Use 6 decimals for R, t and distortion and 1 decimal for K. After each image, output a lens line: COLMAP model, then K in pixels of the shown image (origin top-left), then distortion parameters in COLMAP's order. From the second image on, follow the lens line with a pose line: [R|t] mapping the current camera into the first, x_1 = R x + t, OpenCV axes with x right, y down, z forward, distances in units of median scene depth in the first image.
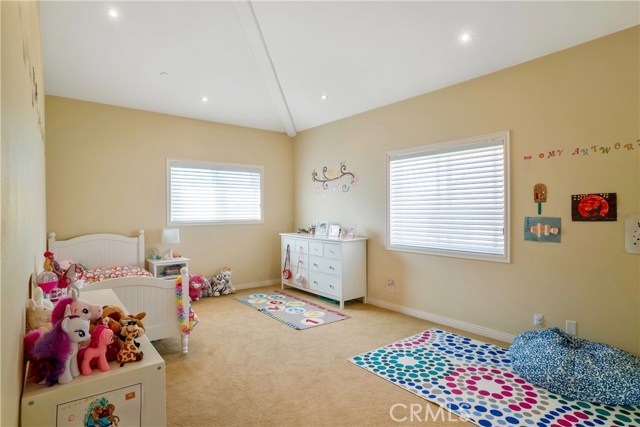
lens RADIAL K [[340.9, 0, 317.6], [0, 340.9, 206.5], [0, 0, 1]] dist [-0.066145, 0.048586]
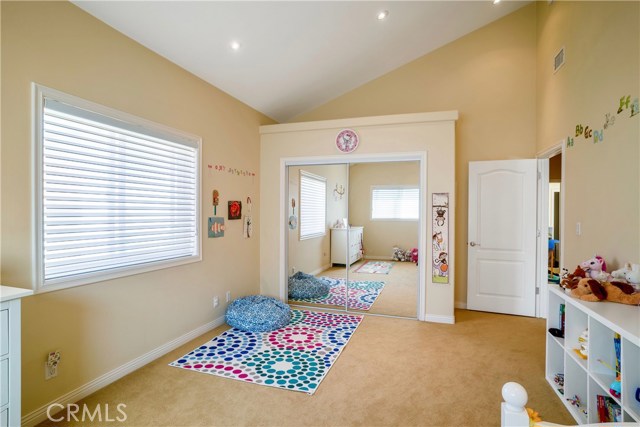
lens RADIAL K [[340.9, 0, 317.6], [0, 340.9, 206.5], [0, 0, 1]] dist [-0.066145, 0.048586]
pose [[-0.558050, 0.006084, 0.829785, -0.600344], [-0.025453, 0.999377, -0.024445, 0.013302], [-0.829417, -0.034762, -0.557548, 1.453740]]
